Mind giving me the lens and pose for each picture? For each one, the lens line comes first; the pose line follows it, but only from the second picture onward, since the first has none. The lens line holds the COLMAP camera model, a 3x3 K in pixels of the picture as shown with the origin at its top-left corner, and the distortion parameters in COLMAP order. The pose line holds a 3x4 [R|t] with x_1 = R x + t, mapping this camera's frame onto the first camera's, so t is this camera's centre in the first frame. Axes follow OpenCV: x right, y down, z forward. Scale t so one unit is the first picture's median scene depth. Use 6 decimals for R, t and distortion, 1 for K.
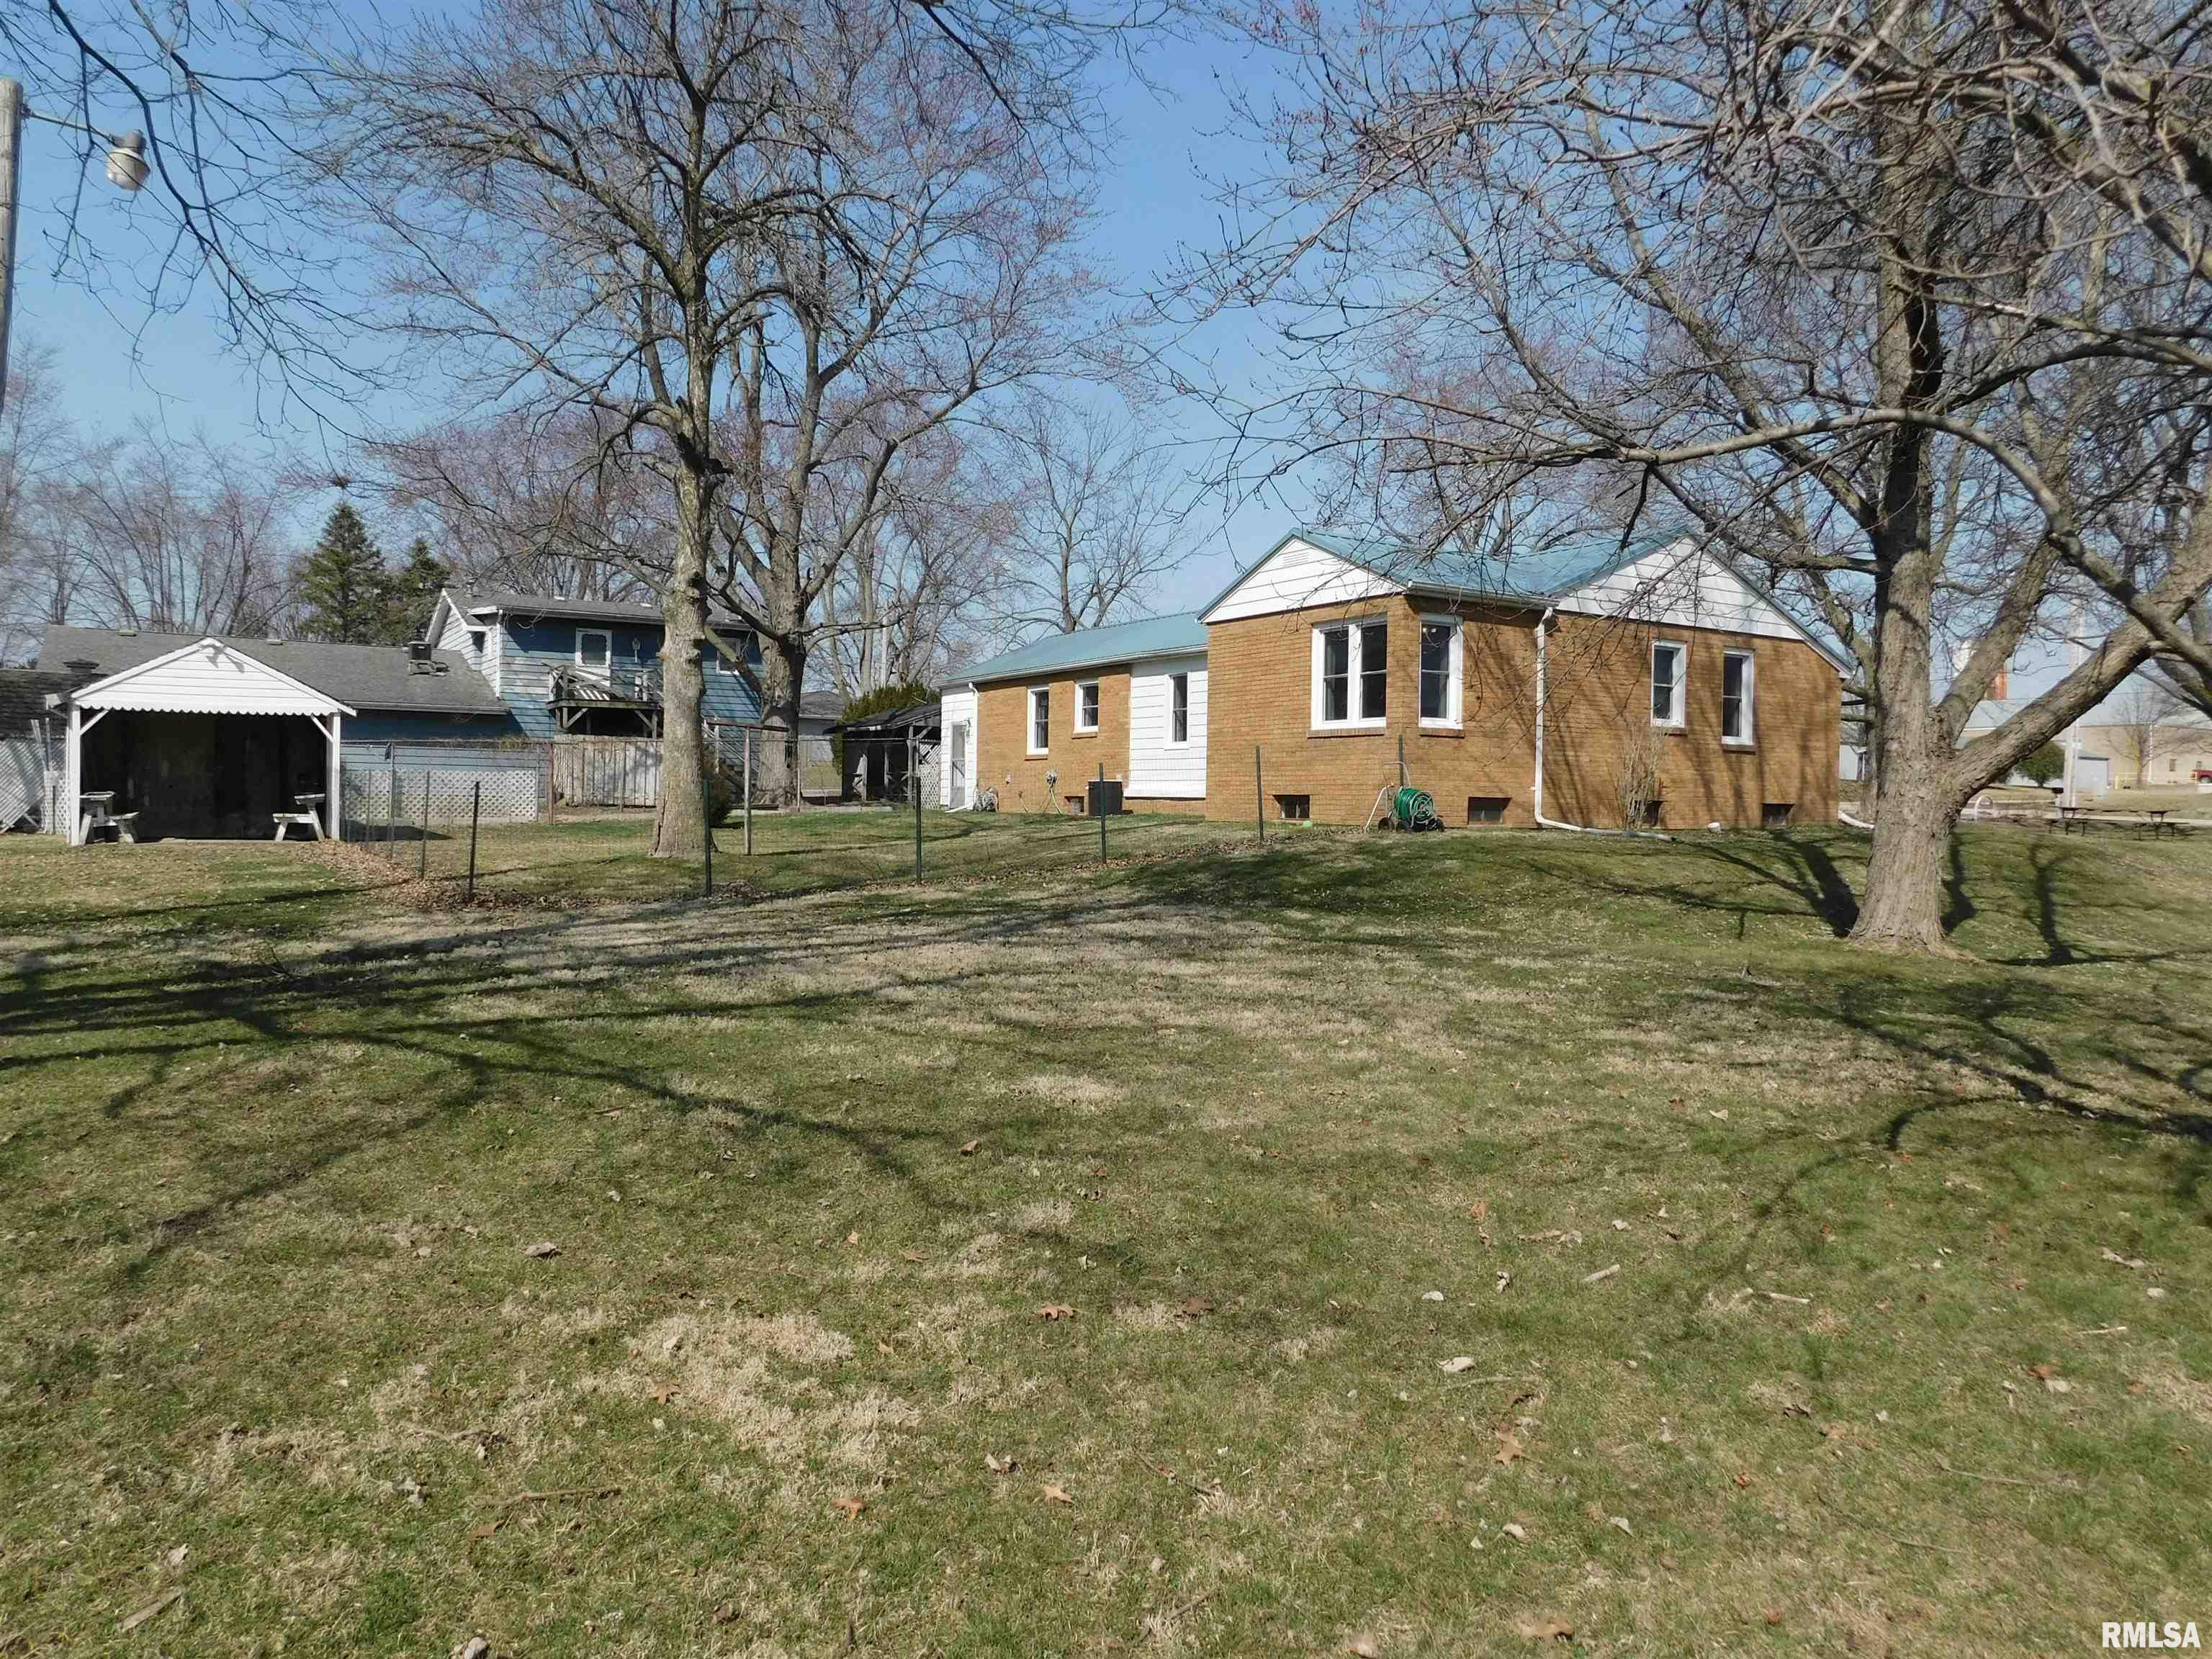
lens RADIAL K [[1560.9, 0, 1106.0], [0, 1560.9, 829.5], [0, 0, 1]] dist [-0.000061, -0.000166]
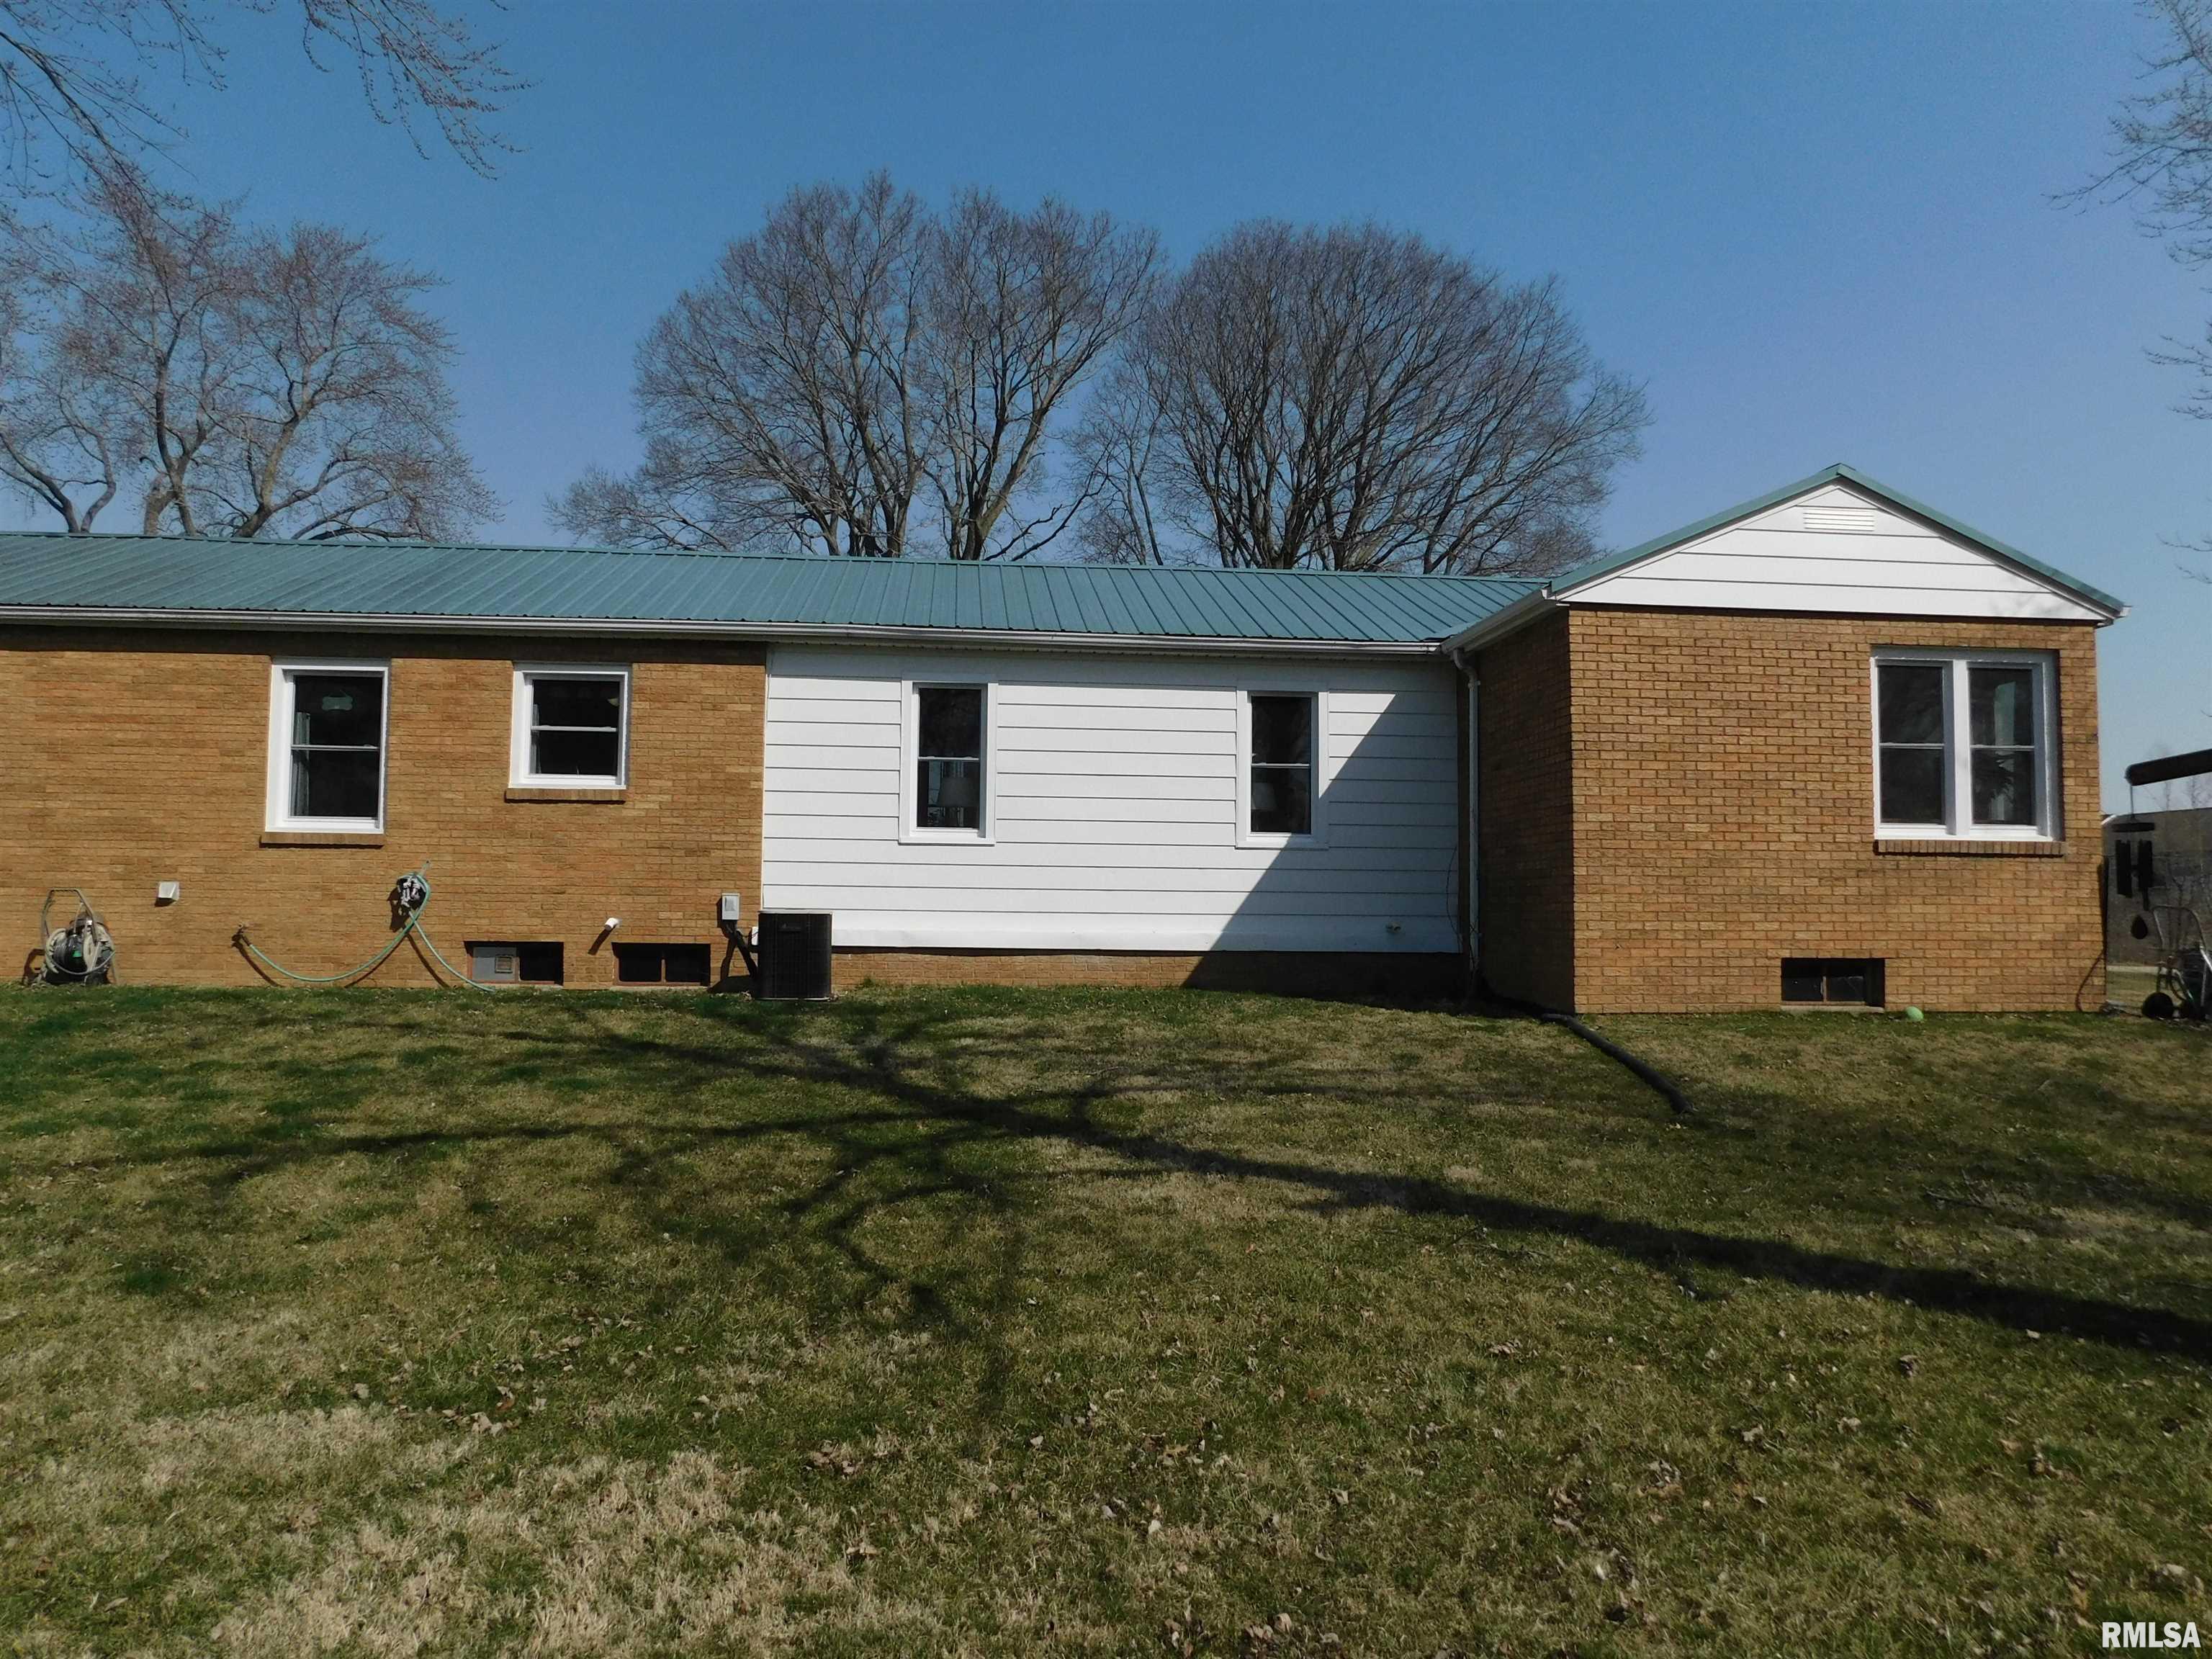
lens RADIAL K [[1560.9, 0, 1106.0], [0, 1560.9, 829.5], [0, 0, 1]] dist [-0.000061, -0.000166]
pose [[0.440337, 0.032114, 0.897258, -0.438943], [0.010796, 0.999098, -0.041058, -0.044091], [-0.897768, 0.027766, 0.439593, 0.926476]]
